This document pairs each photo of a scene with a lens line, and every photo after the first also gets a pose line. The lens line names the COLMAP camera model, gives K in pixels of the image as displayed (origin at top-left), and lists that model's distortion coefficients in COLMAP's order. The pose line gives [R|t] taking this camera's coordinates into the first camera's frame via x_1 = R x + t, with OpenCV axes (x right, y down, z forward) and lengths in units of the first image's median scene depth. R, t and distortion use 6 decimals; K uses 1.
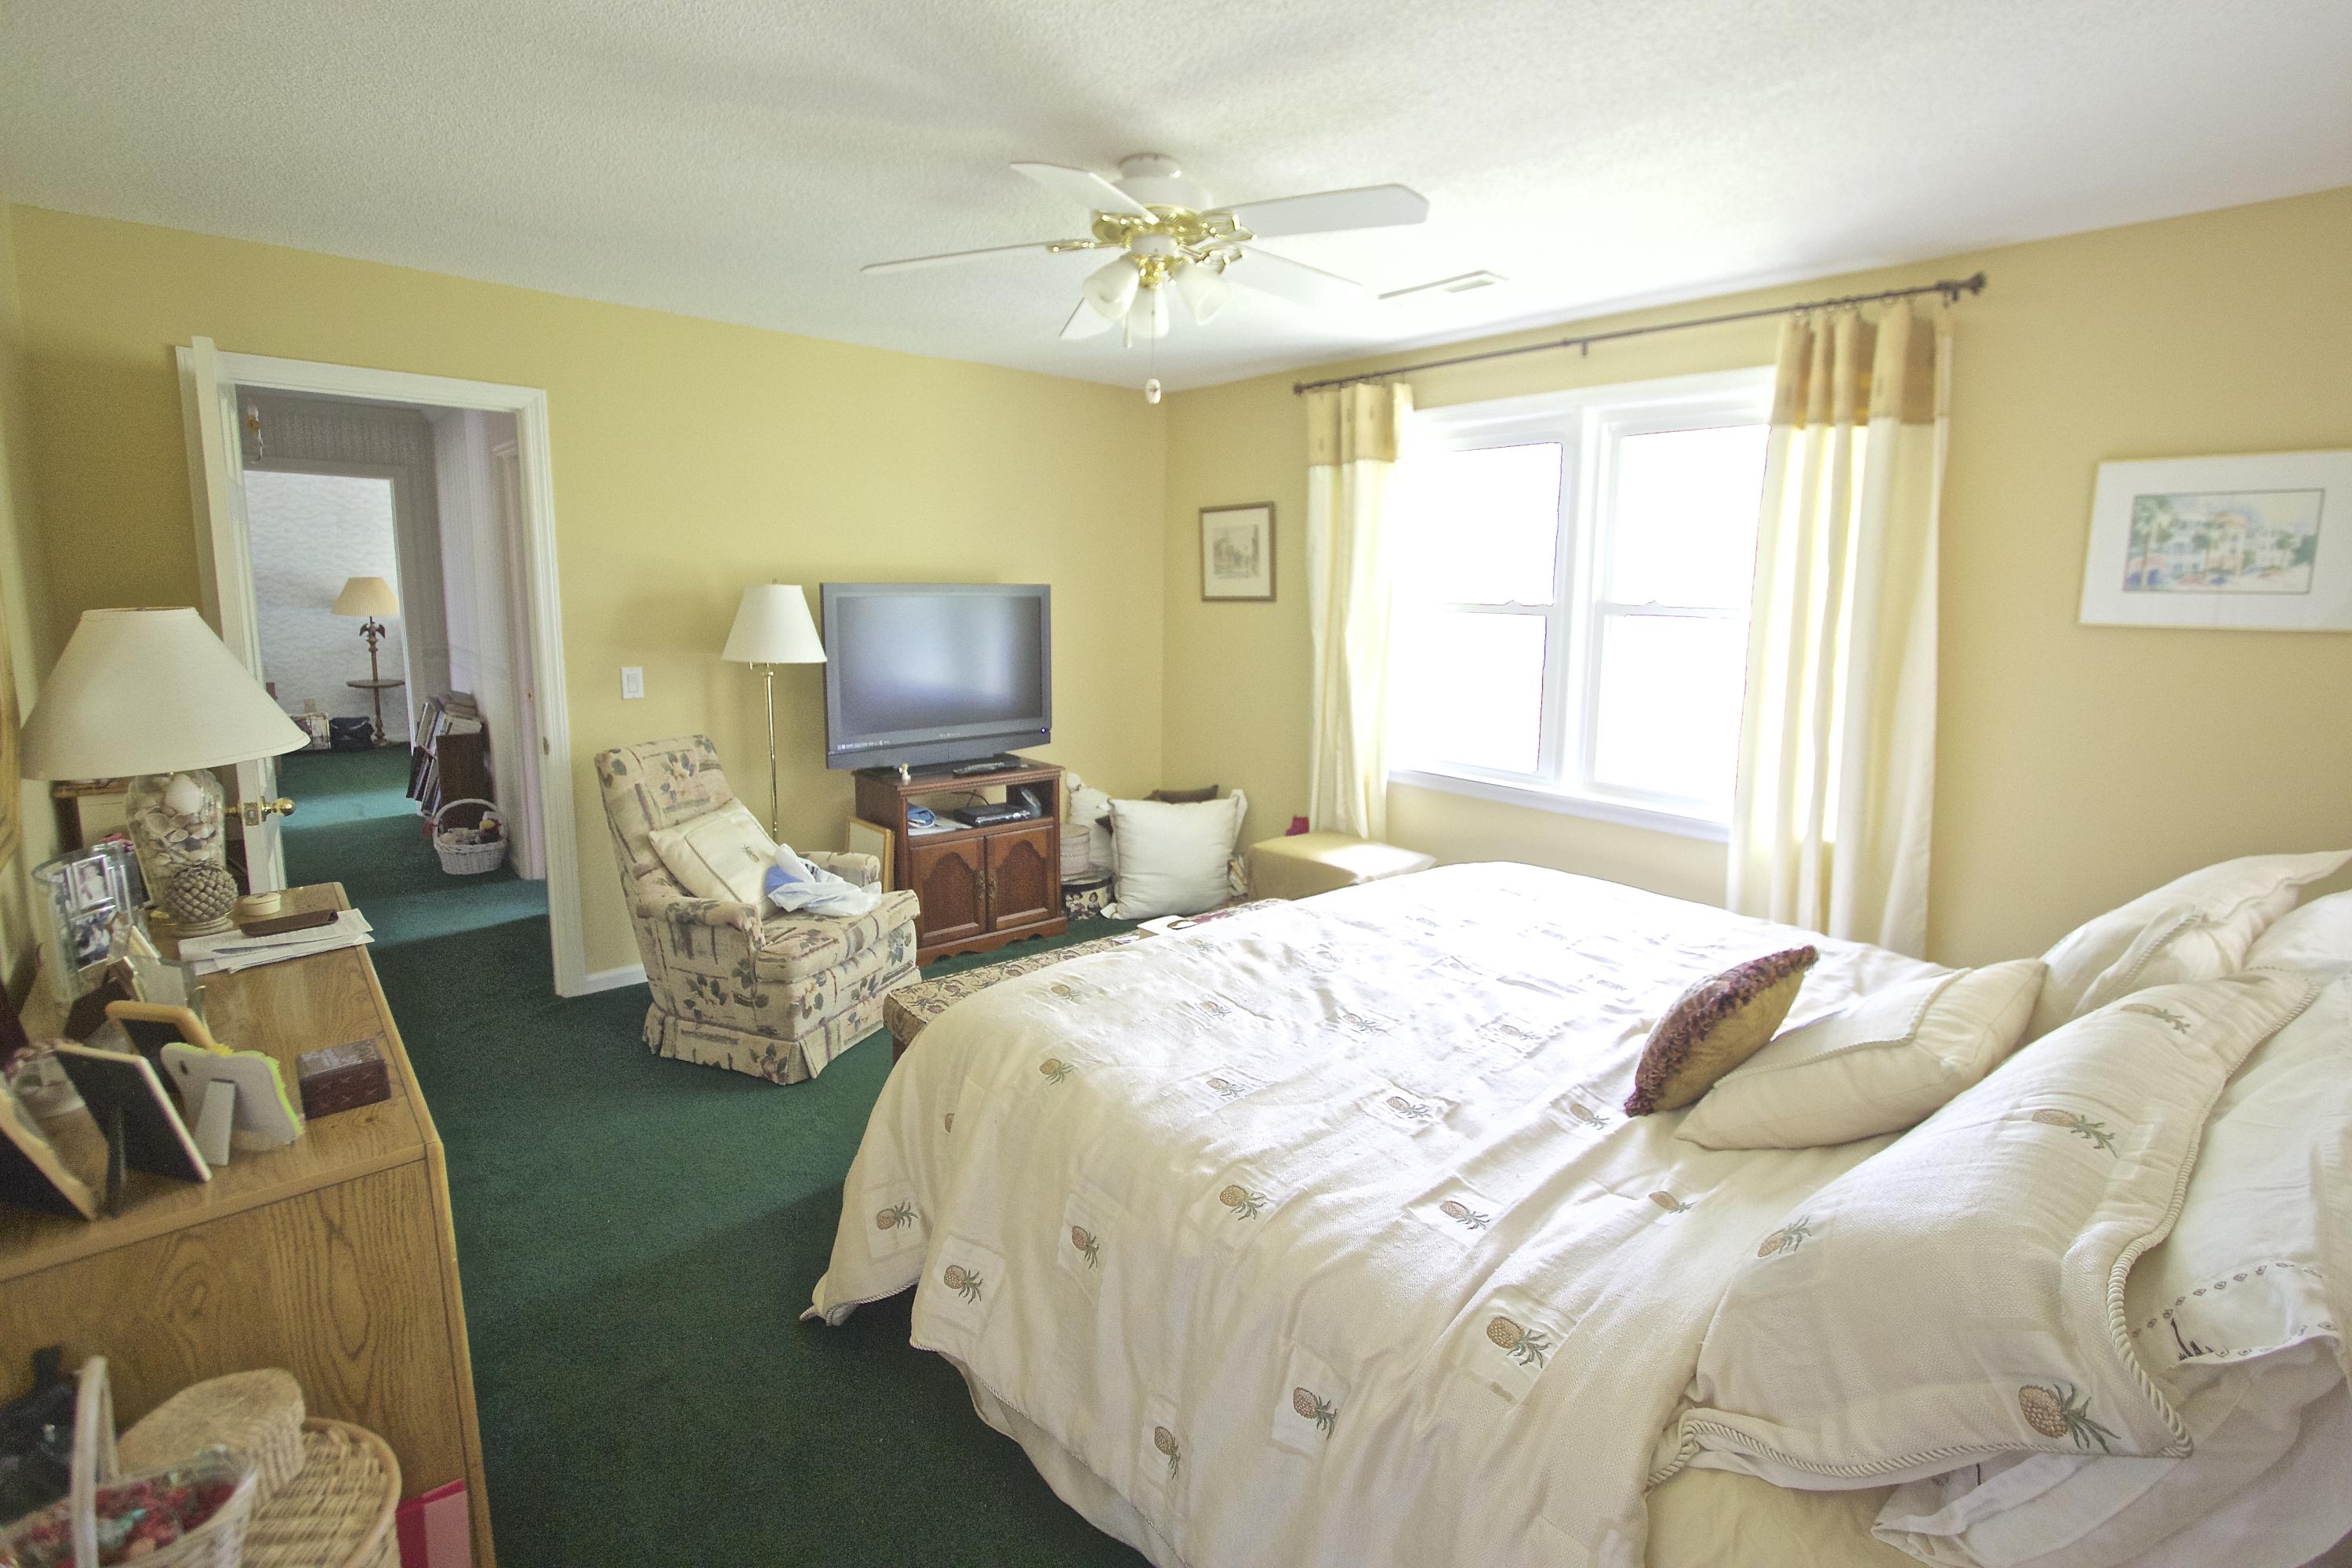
lens RADIAL K [[1095.2, 0, 1233.2], [0, 1095.2, 741.5], [0, 0, 1]] dist [-0.016494, -0.000228]
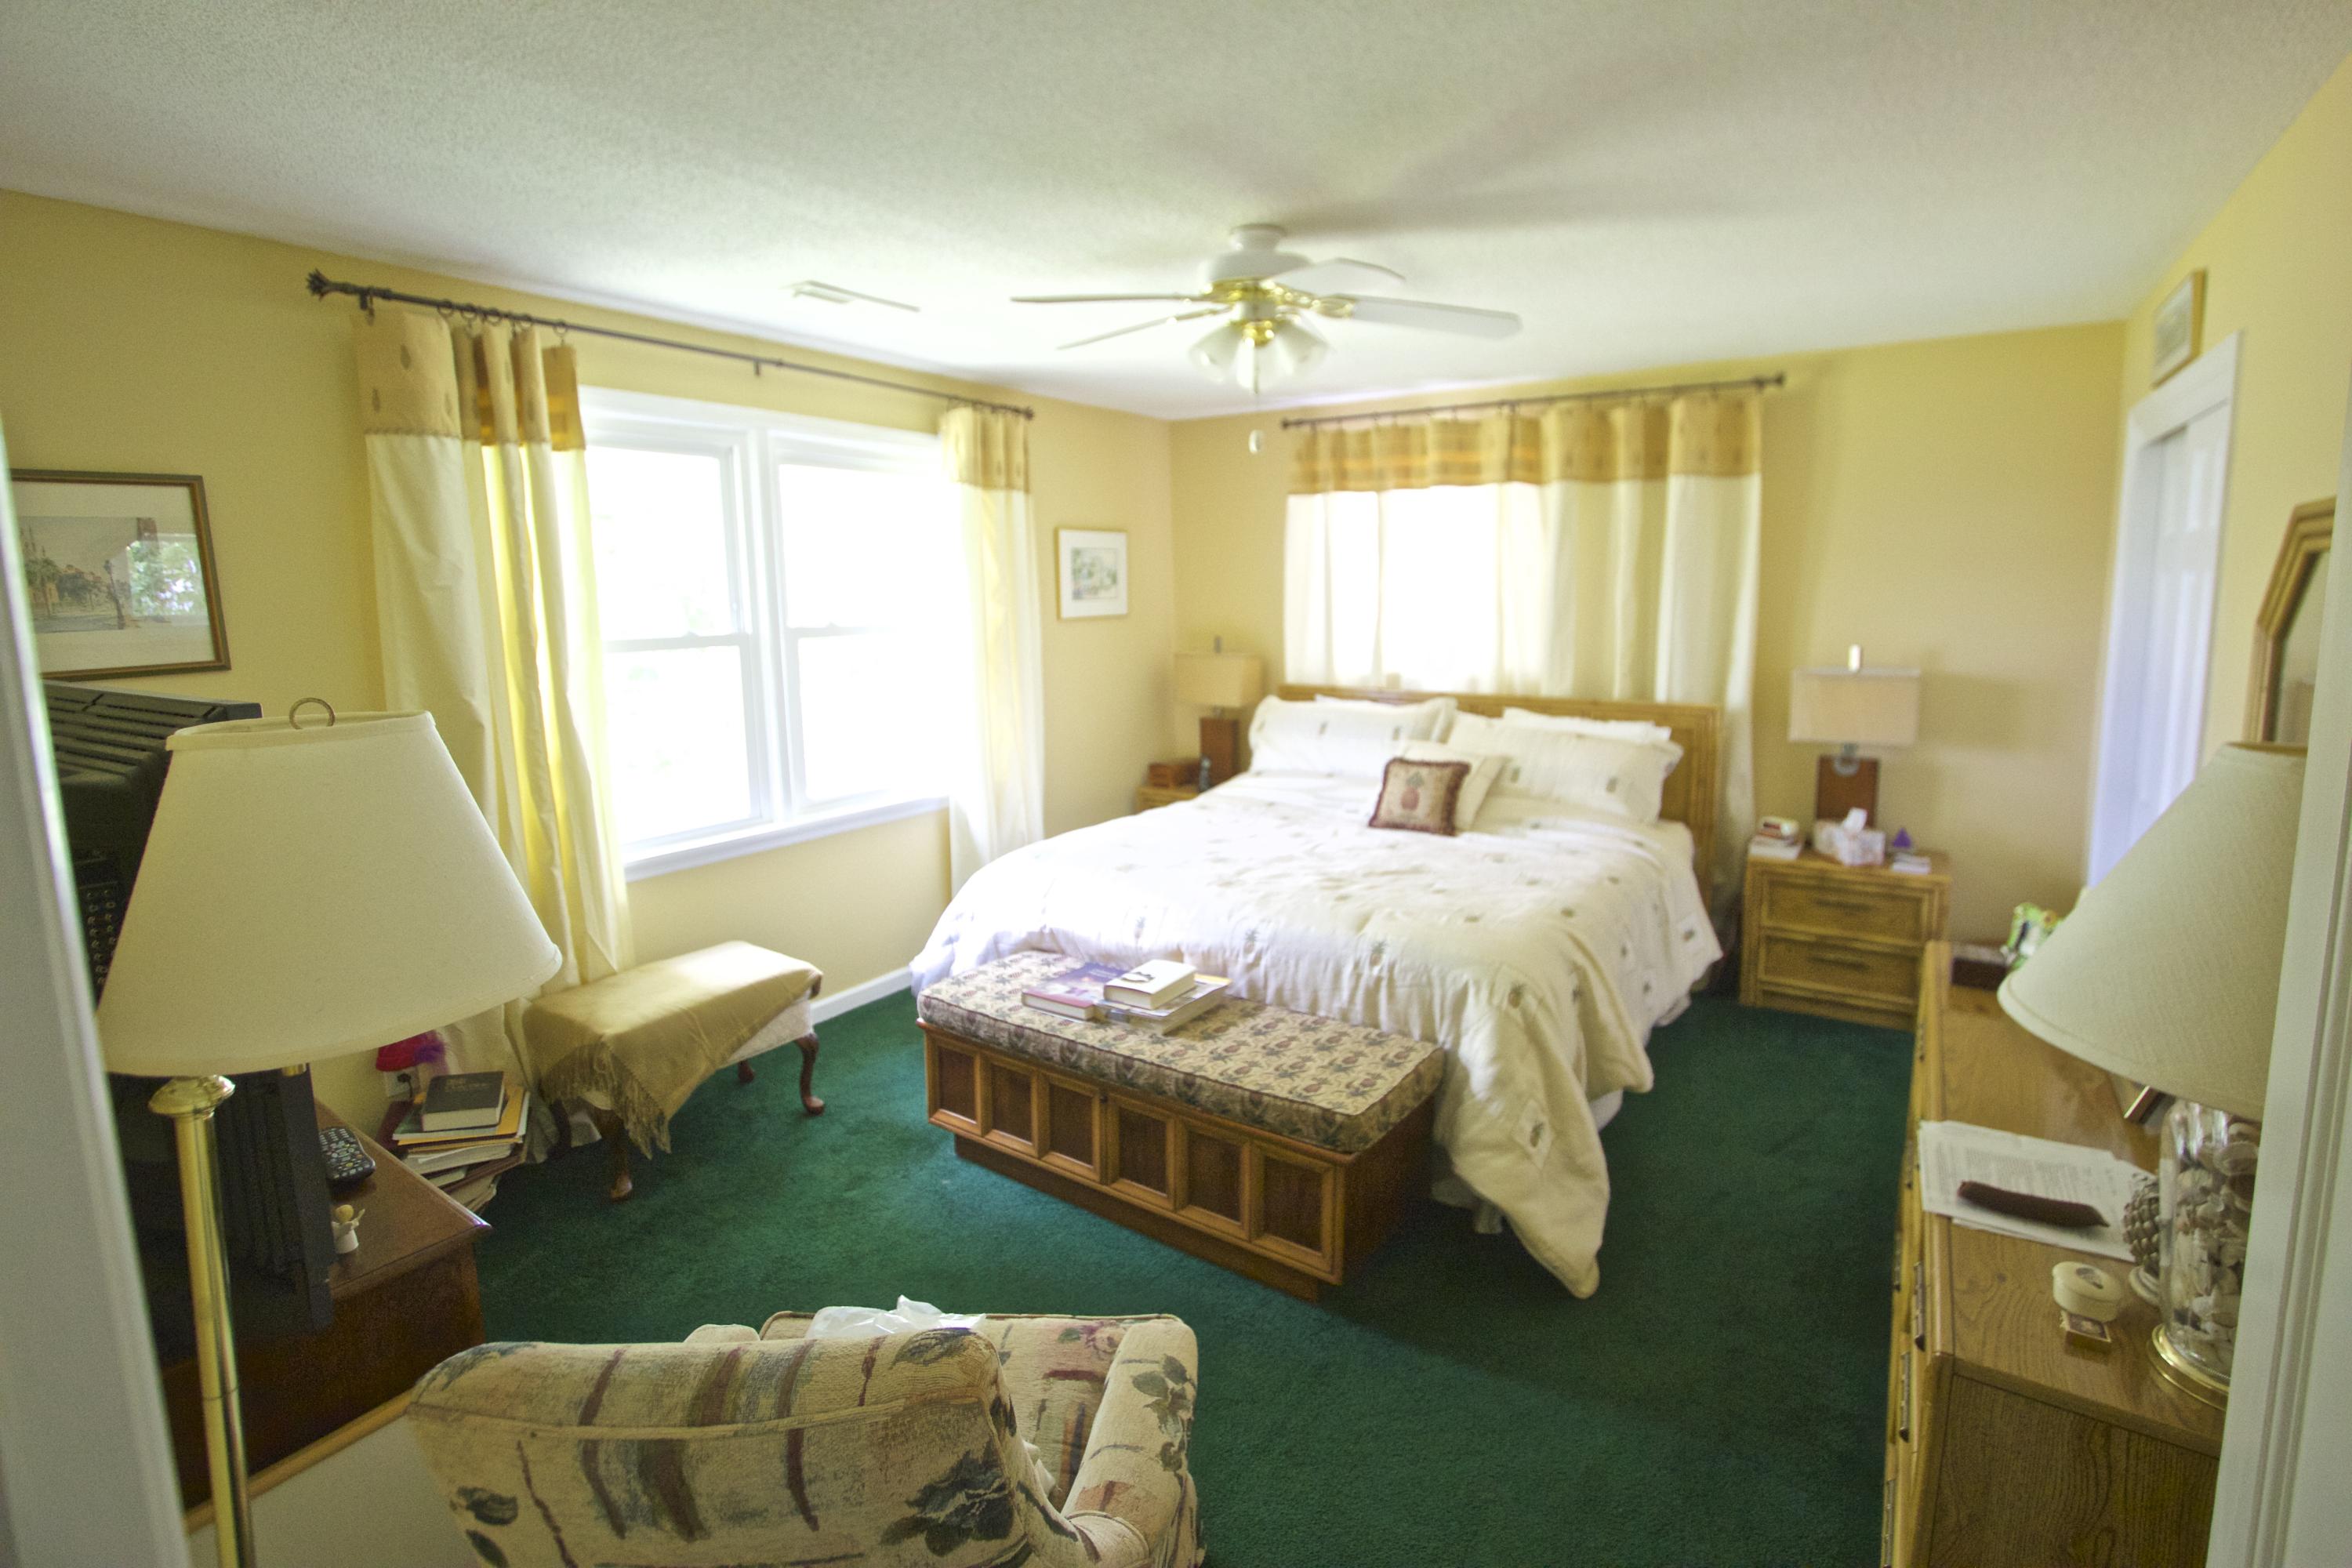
lens RADIAL K [[1095.2, 0, 1233.2], [0, 1095.2, 741.5], [0, 0, 1]] dist [-0.016494, -0.000228]
pose [[-0.269717, -0.144281, 0.952069, -0.759445], [0.151987, 0.969939, 0.190047, -0.157881], [-0.950869, 0.195961, -0.239680, 0.892396]]
